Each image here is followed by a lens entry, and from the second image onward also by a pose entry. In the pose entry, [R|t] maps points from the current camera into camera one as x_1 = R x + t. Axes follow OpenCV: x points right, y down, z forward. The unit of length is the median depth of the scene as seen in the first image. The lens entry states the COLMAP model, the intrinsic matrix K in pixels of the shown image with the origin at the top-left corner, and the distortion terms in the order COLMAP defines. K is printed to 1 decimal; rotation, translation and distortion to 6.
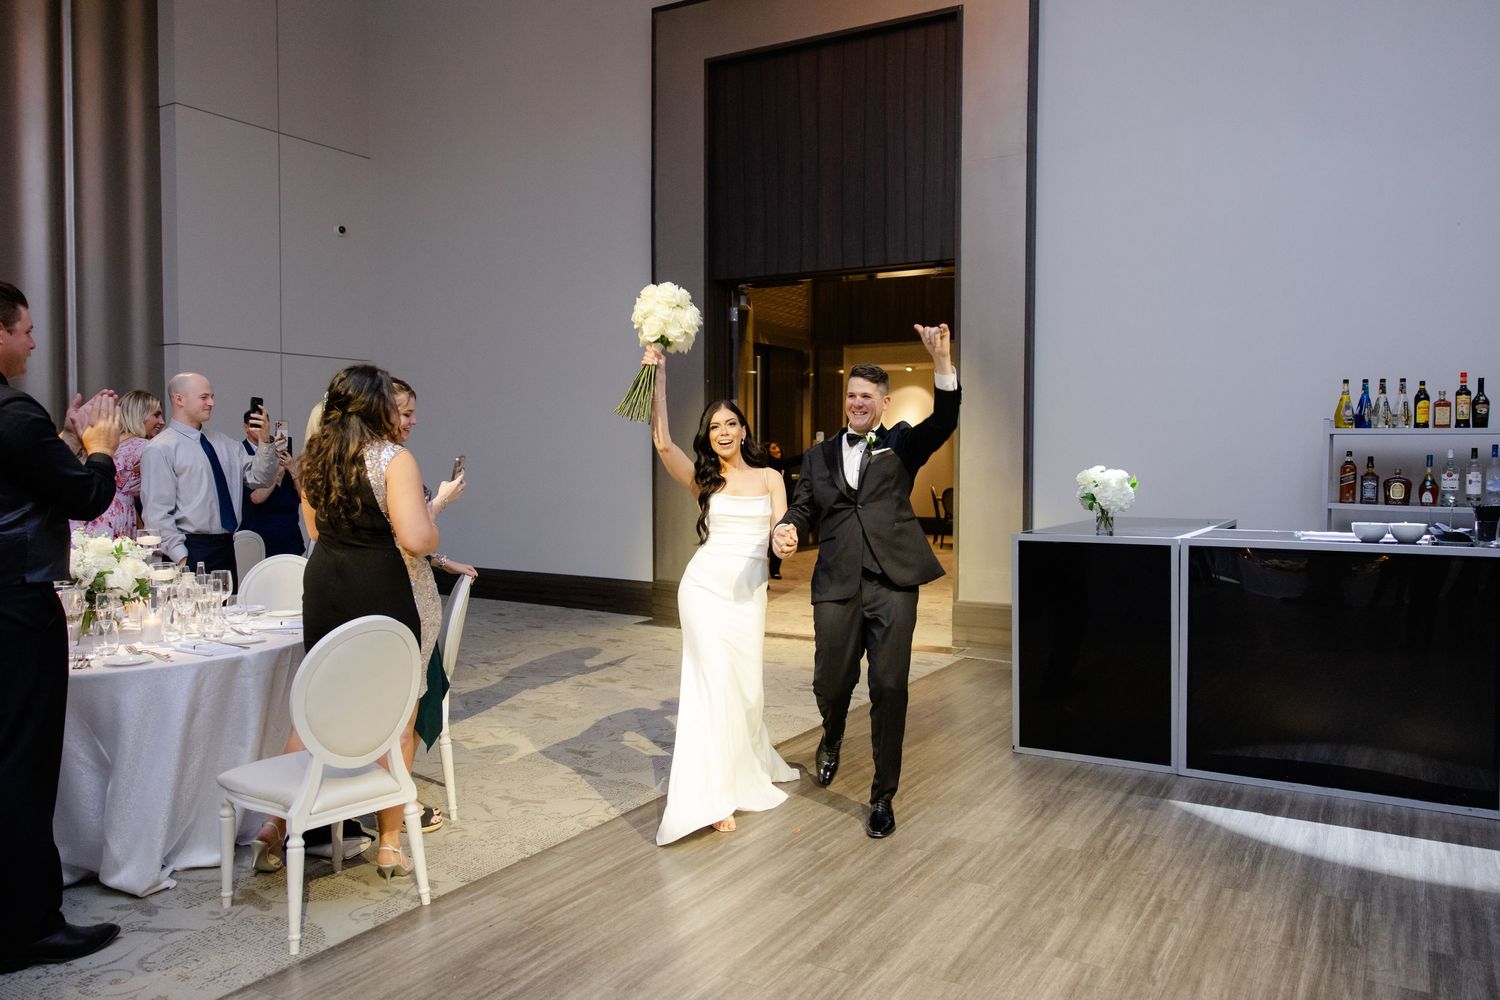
lens RADIAL K [[1108.7, 0, 763.2], [0, 1108.7, 477.3], [0, 0, 1]] dist [0.002451, 0.004007]
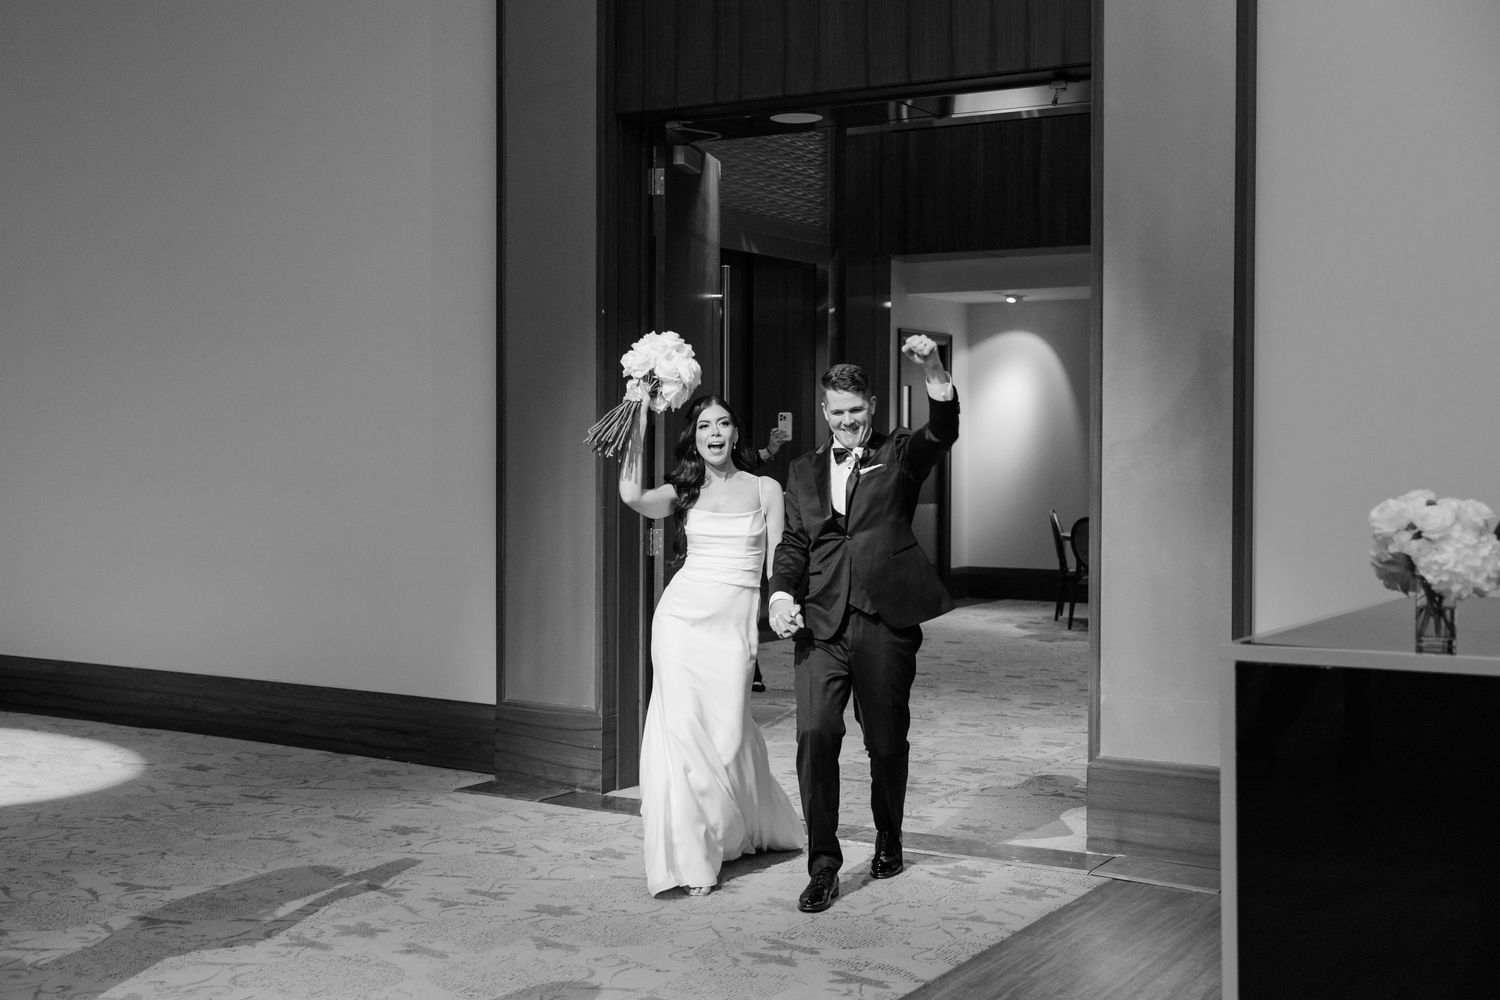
lens RADIAL K [[1839.0, 0, 722.4], [0, 1839.0, 450.1], [0, 0, 1]] dist [0.015157, 0.023092]
pose [[0.999549, 0.003286, -0.029850, 0.047072], [-0.003929, 0.999761, -0.021487, -0.009066], [0.029772, 0.021595, 0.999323, 0.252178]]
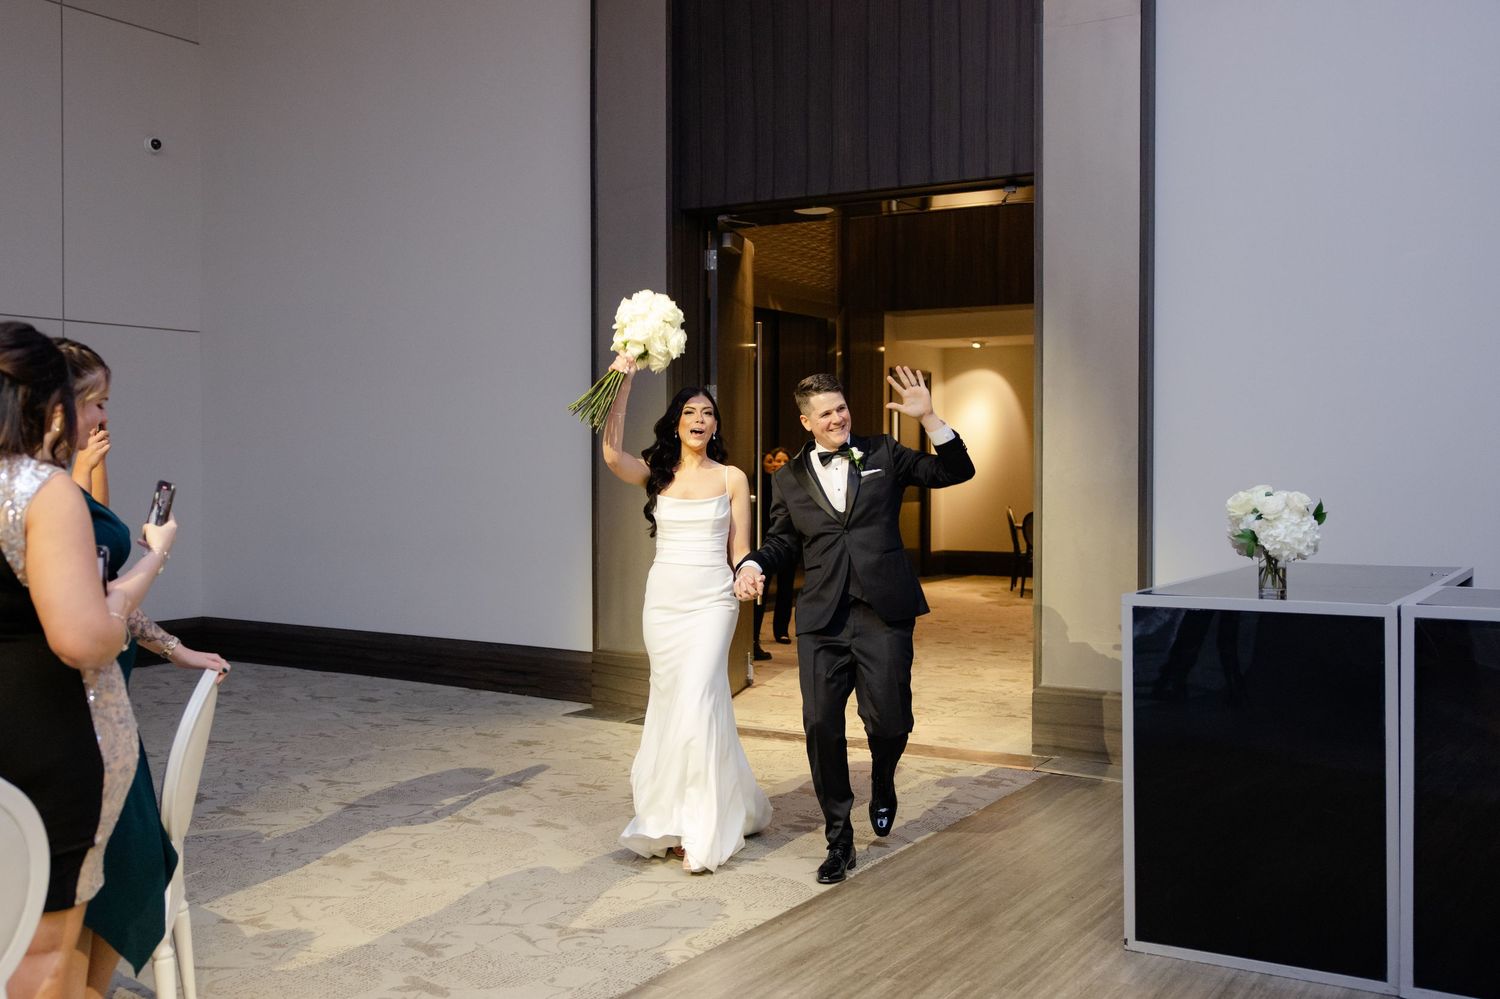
lens RADIAL K [[1455.2, 0, 765.7], [0, 1455.2, 470.7], [0, 0, 1]] dist [-0.001481, 0.014842]
pose [[0.999828, -0.000614, -0.018535, 0.038094], [0.000323, 0.999877, -0.015679, -0.005652], [0.018543, 0.015670, 0.999705, 0.171554]]
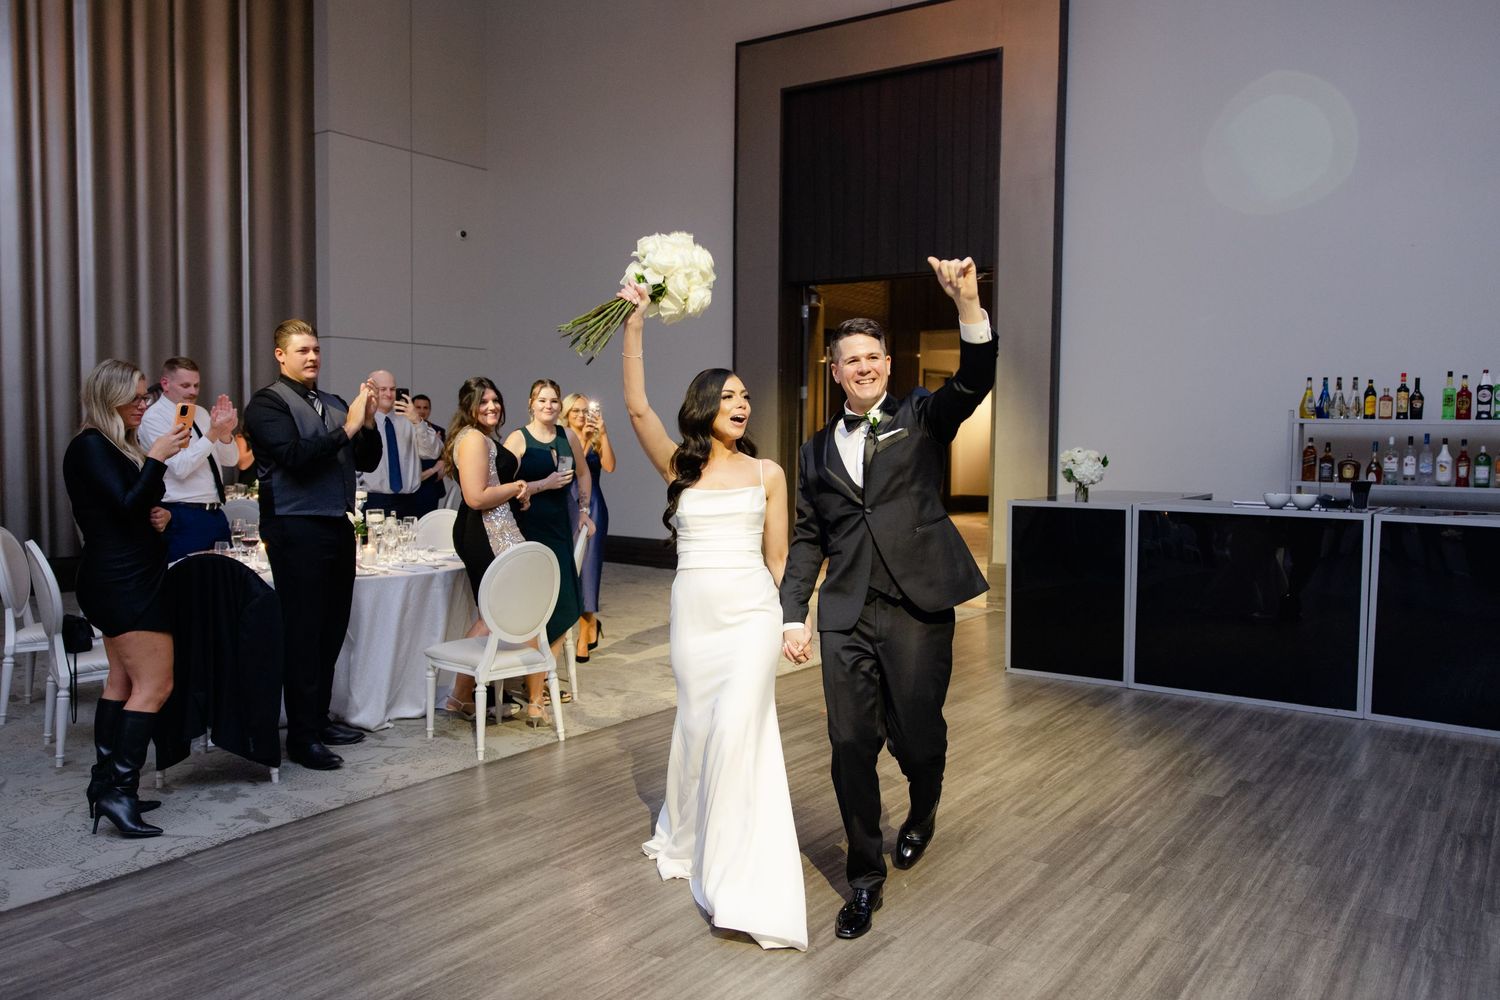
lens RADIAL K [[1167.7, 0, 796.7], [0, 1167.7, 484.2], [0, 0, 1]] dist [-0.029283, -0.000246]
pose [[0.998364, 0.012144, -0.055876, 0.055042], [-0.010855, 0.999669, 0.023319, 0.003810], [0.056140, -0.022675, 0.998165, -0.319747]]
